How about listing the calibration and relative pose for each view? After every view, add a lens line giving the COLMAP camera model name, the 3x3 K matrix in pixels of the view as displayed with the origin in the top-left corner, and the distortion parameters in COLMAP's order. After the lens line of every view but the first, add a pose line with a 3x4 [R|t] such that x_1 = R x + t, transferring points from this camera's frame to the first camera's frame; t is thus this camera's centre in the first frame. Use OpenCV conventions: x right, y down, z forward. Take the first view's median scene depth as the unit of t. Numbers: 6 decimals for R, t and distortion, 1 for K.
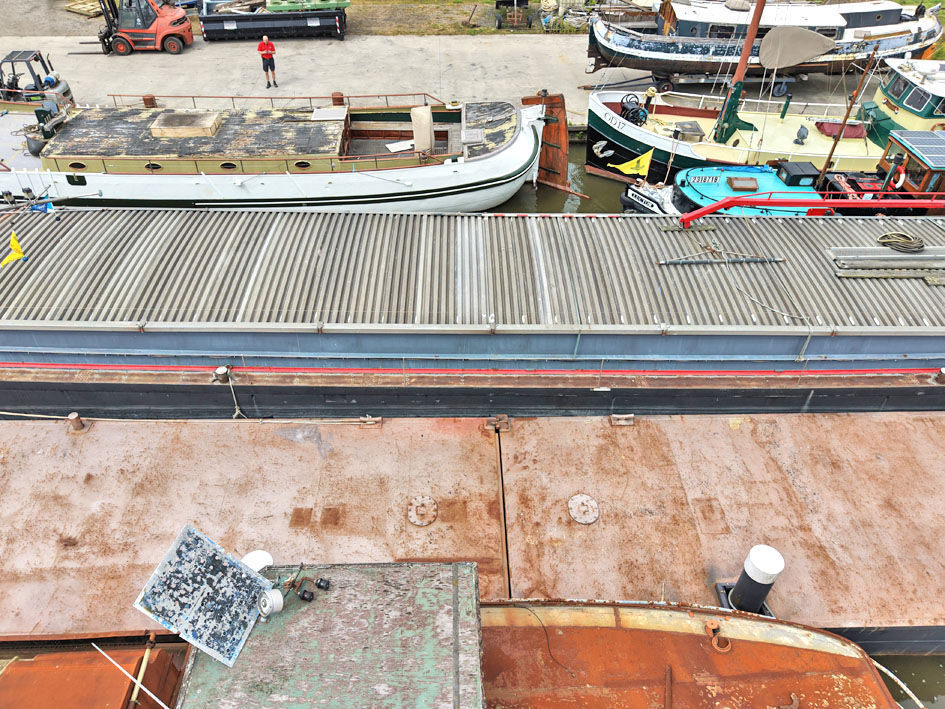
lens RADIAL K [[684.6, 0, 472.5], [0, 684.6, 354.5], [0, 0, 1]] dist [0.036727, -0.029737]
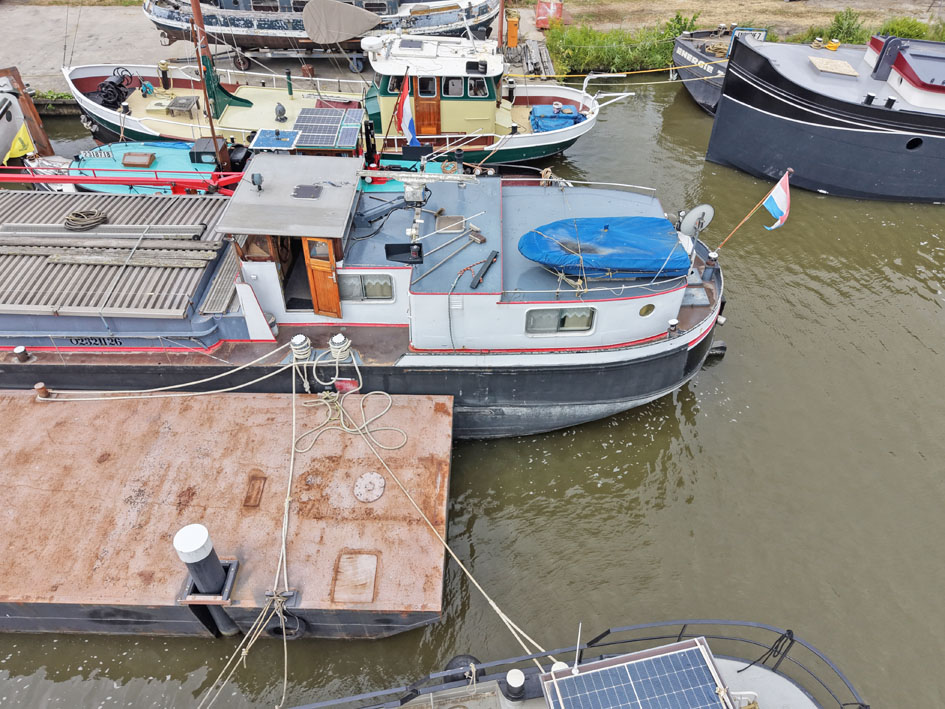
lens RADIAL K [[684.6, 0, 472.5], [0, 684.6, 354.5], [0, 0, 1]] dist [0.036727, -0.029737]
pose [[0.999952, 0.007983, -0.005605, 0.648585], [-0.007885, 0.999819, 0.017322, 0.001964], [0.005742, -0.017277, 0.999834, 0.029660]]
